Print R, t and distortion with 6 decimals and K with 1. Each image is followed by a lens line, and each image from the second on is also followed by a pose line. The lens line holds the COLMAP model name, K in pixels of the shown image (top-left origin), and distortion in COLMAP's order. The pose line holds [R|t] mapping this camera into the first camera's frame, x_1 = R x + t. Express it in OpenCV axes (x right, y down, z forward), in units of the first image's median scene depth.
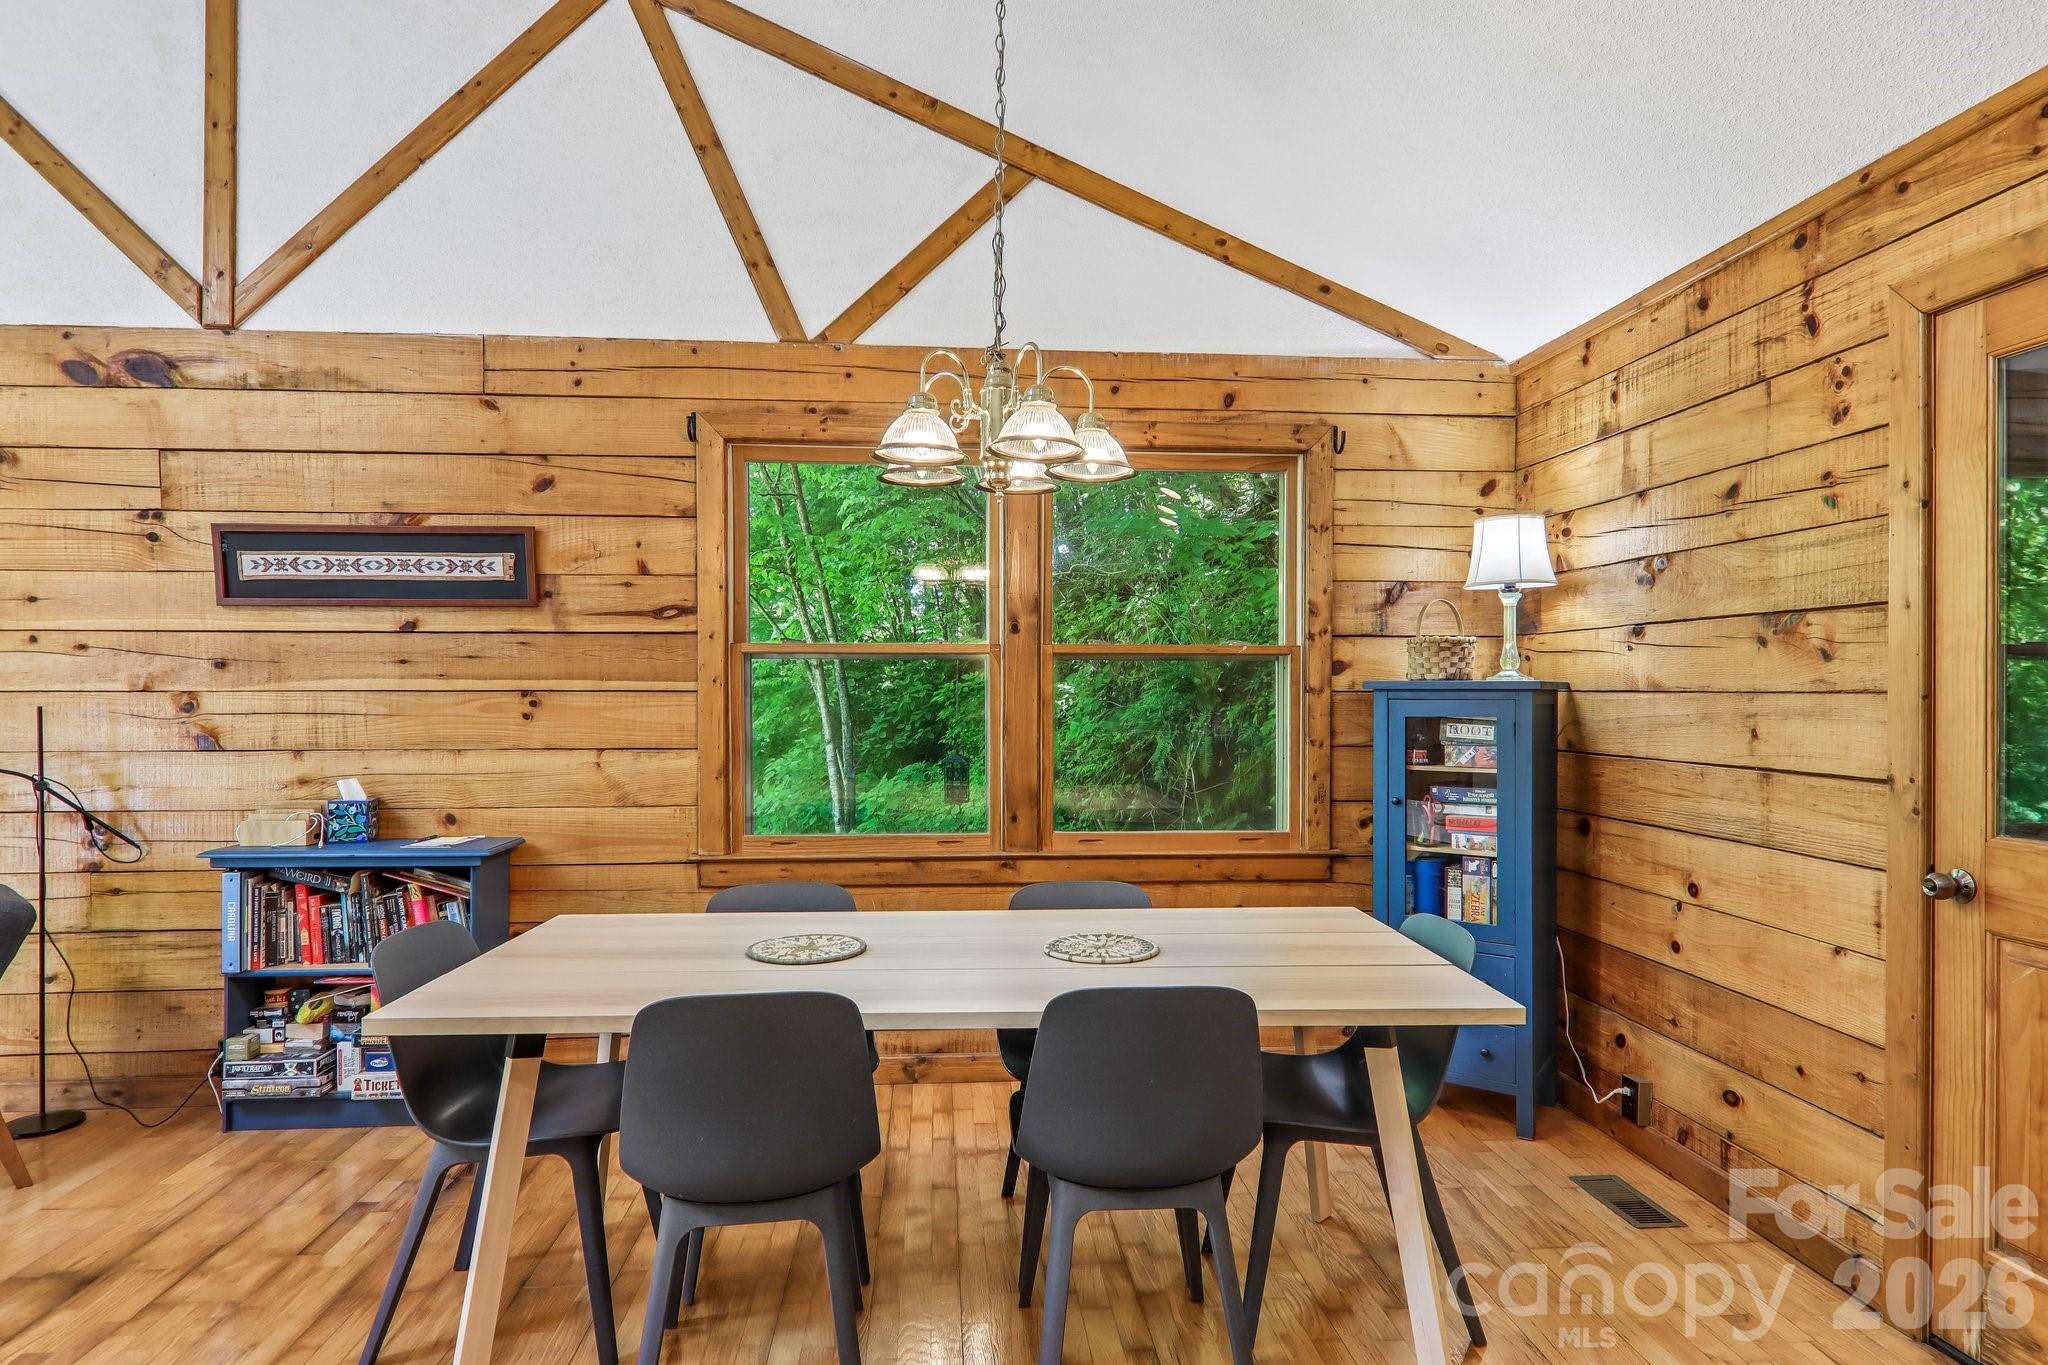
lens RADIAL K [[1136.5, 0, 1045.5], [0, 1136.5, 696.0], [0, 0, 1]] dist [0.033209, -0.020544]
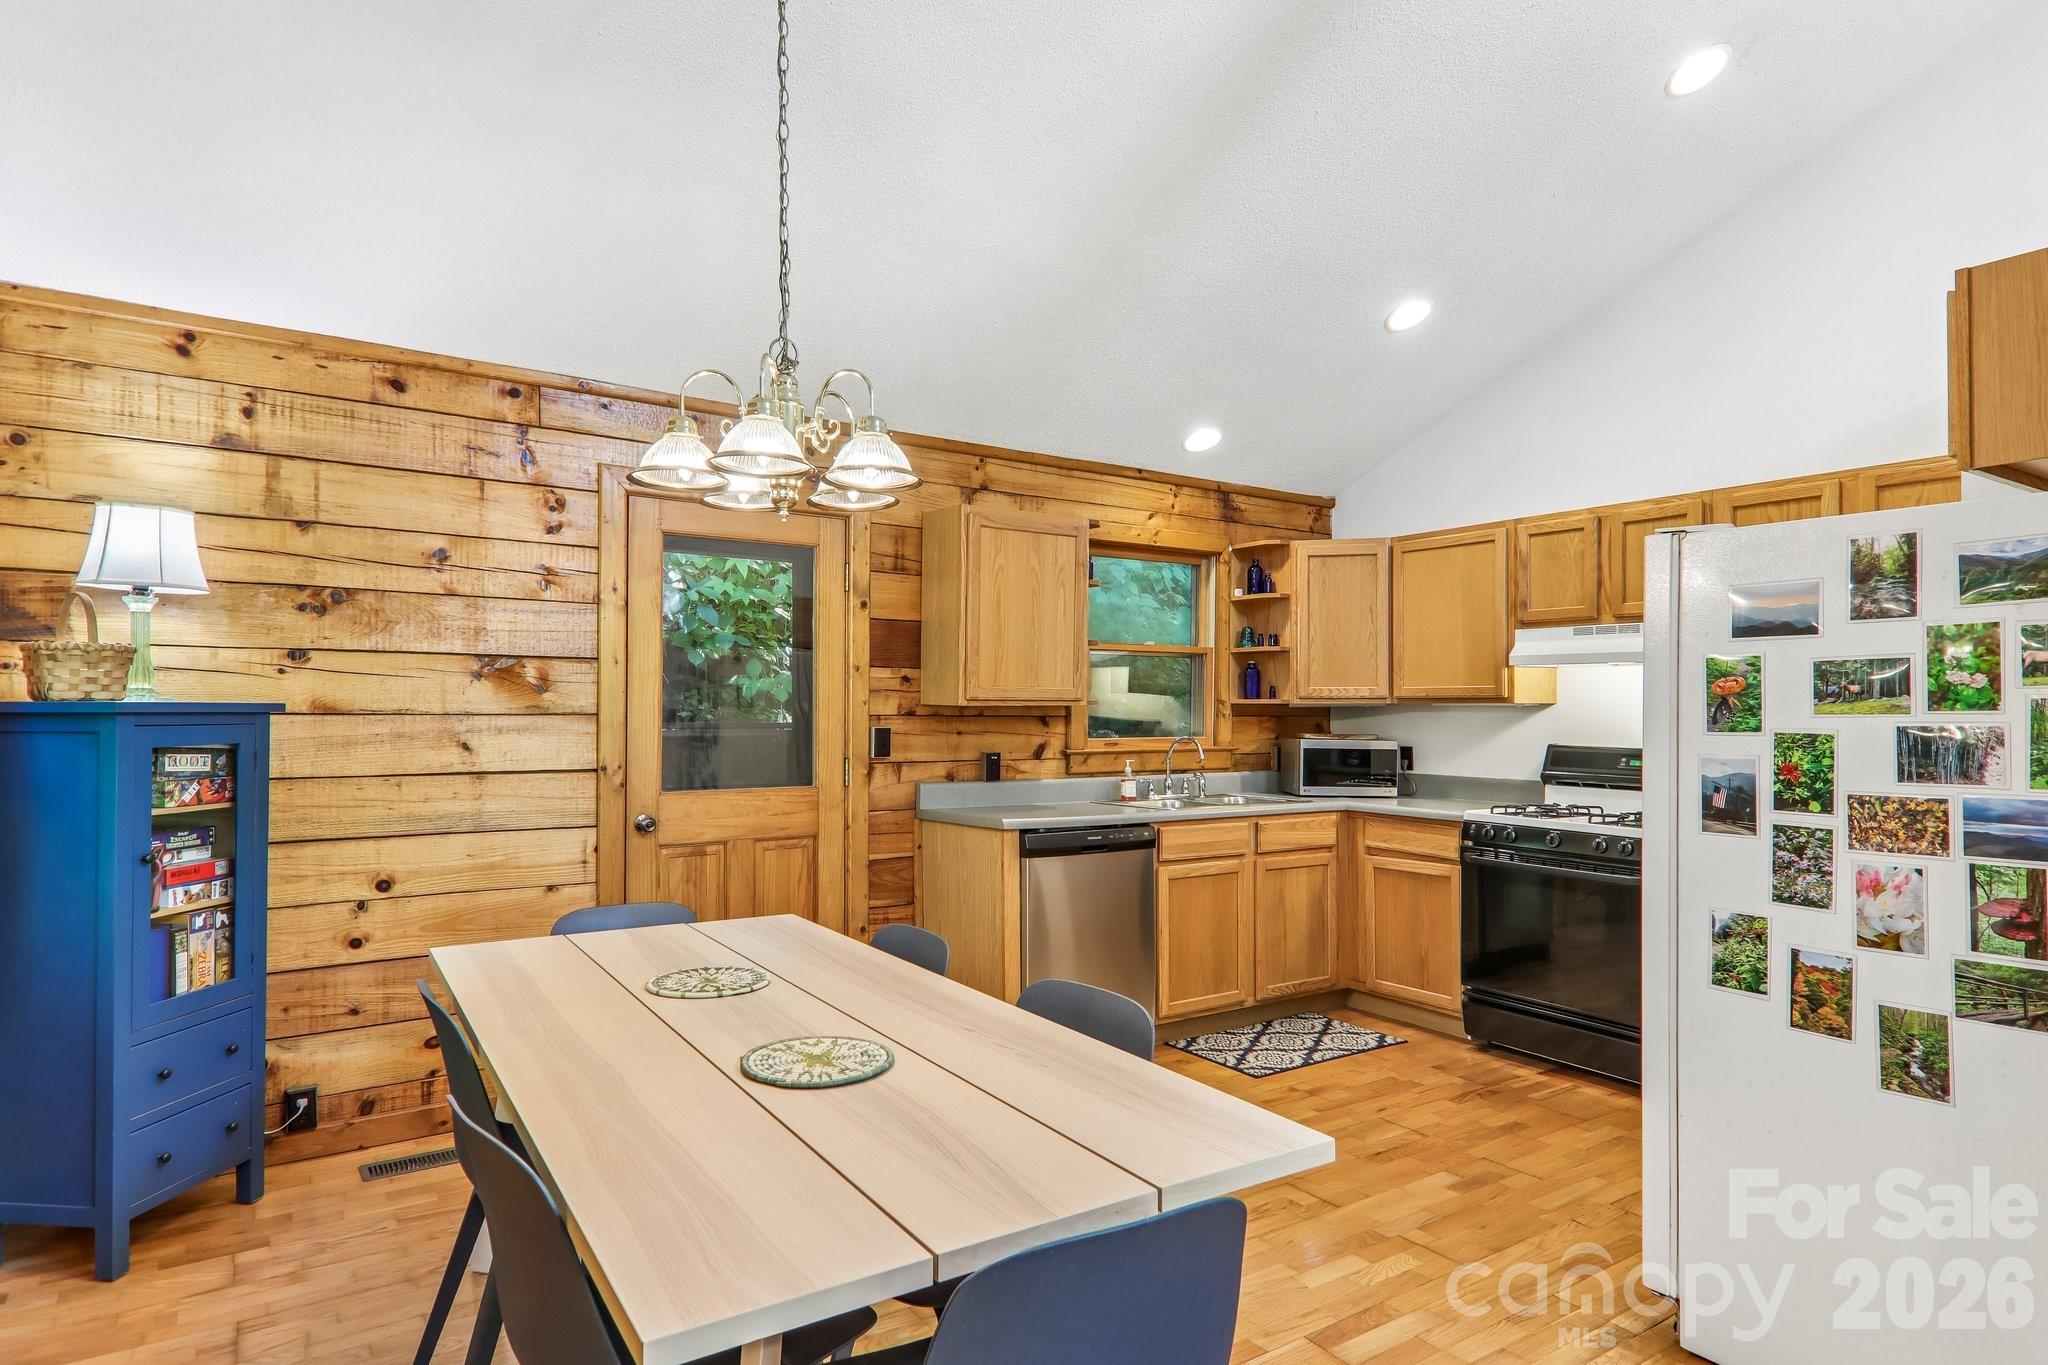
lens RADIAL K [[1141.9, 0, 1026.3], [0, 1141.9, 696.5], [0, 0, 1]] dist [0.035282, -0.021544]
pose [[-0.492368, 0.007148, 0.870358, -0.651061], [0.000284, 0.999968, -0.008052, -0.010292], [-0.870387, -0.003718, -0.492354, 0.858326]]
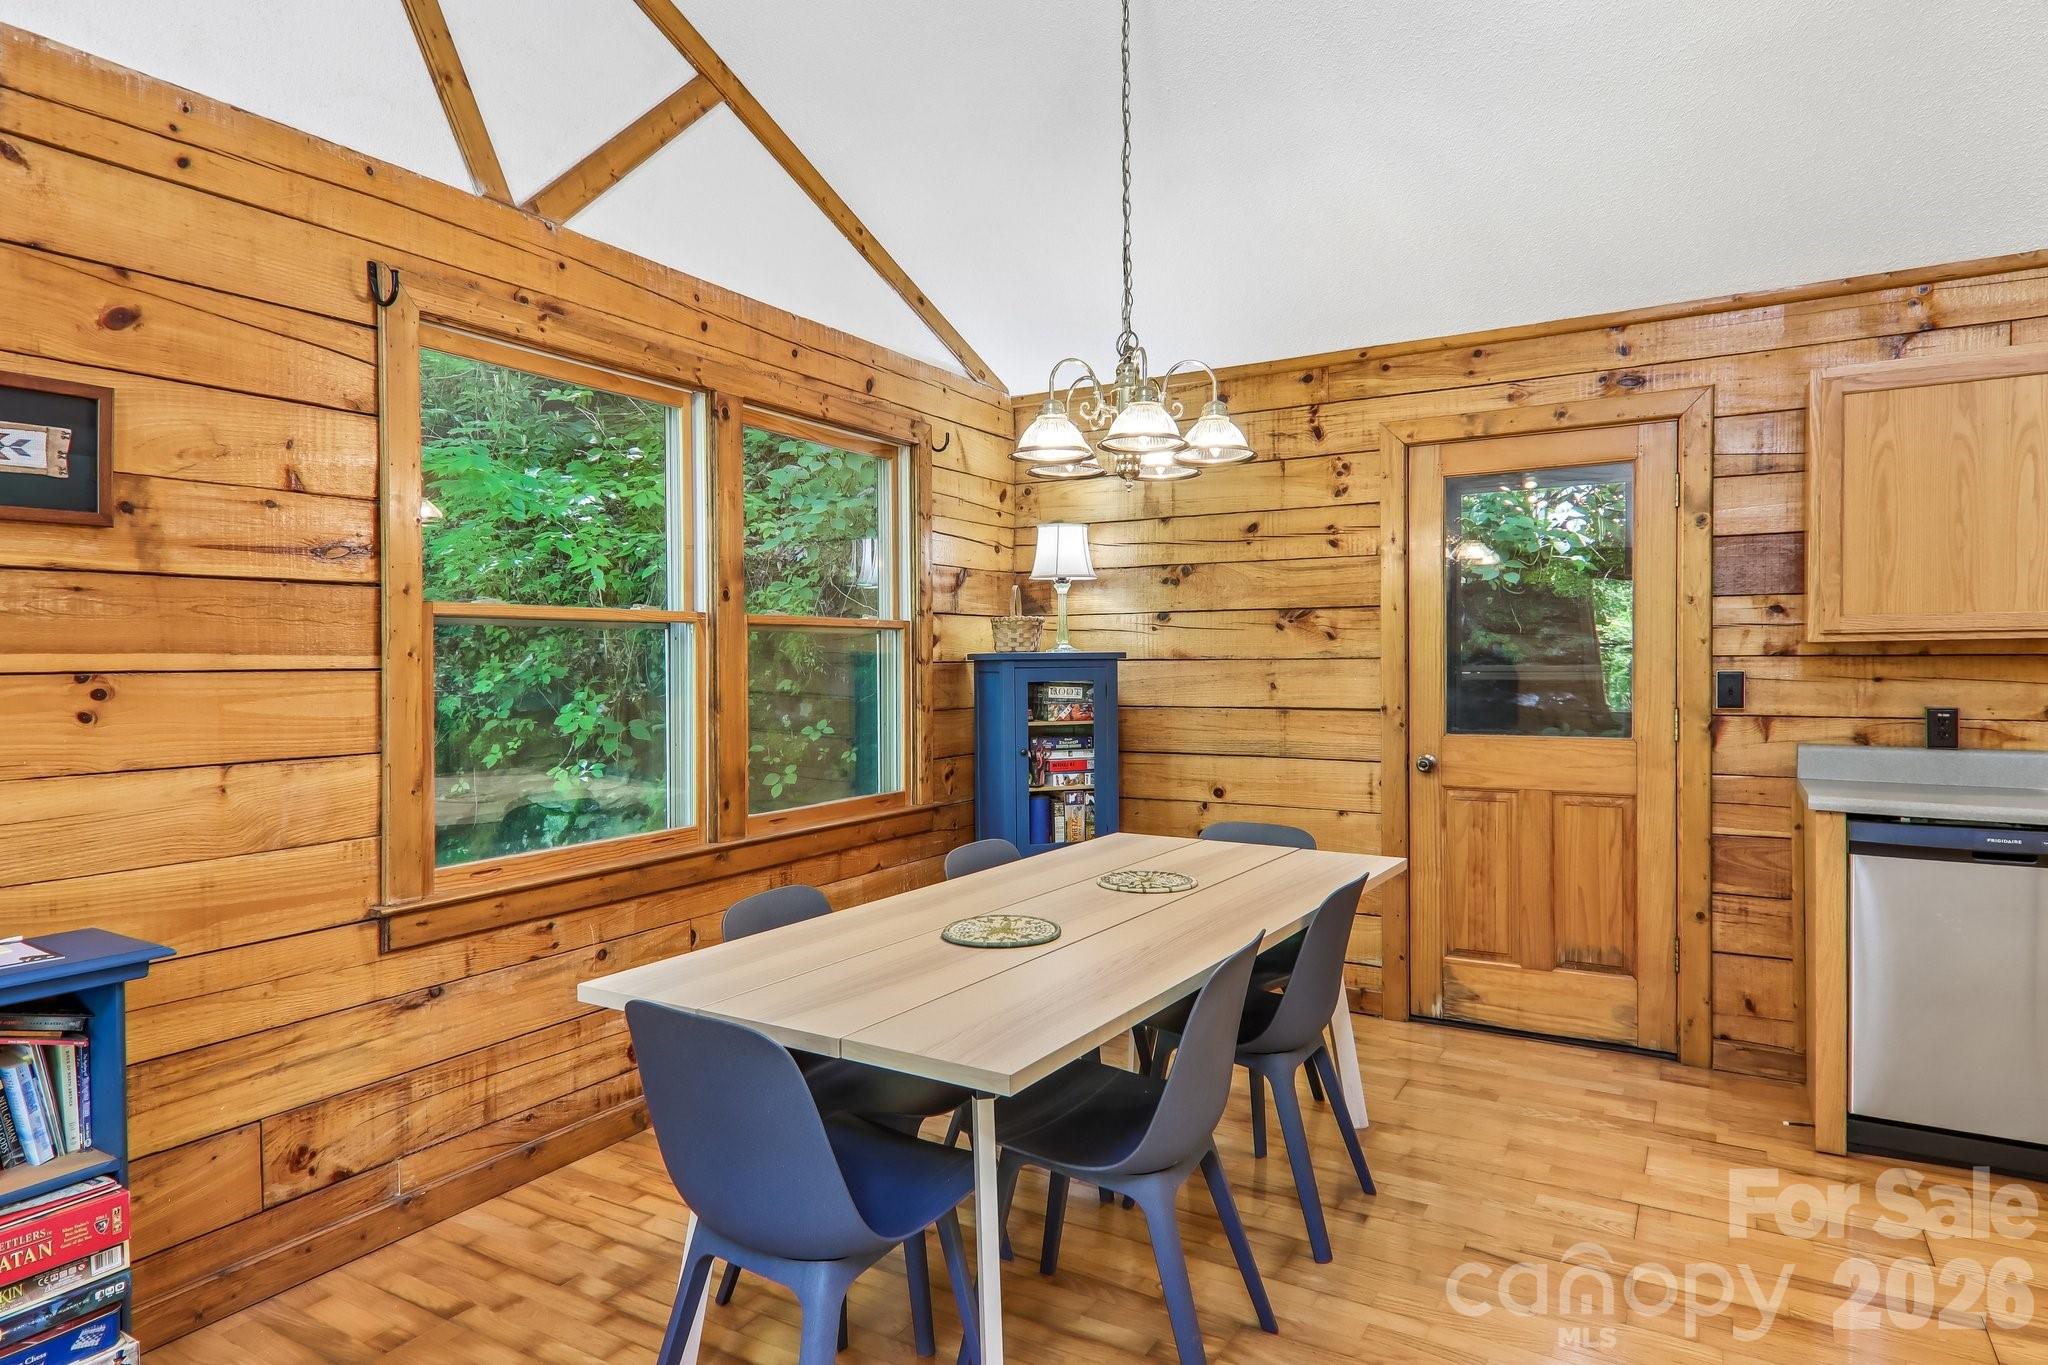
lens RADIAL K [[1152.1, 0, 1024.1], [0, 1152.1, 685.8], [0, 0, 1]] dist [0.036208, -0.020744]
pose [[0.582032, -0.025227, 0.812774, -0.675037], [0.014045, 0.999681, 0.020971, -0.003747], [-0.813044, -0.000791, 0.582201, 0.284767]]
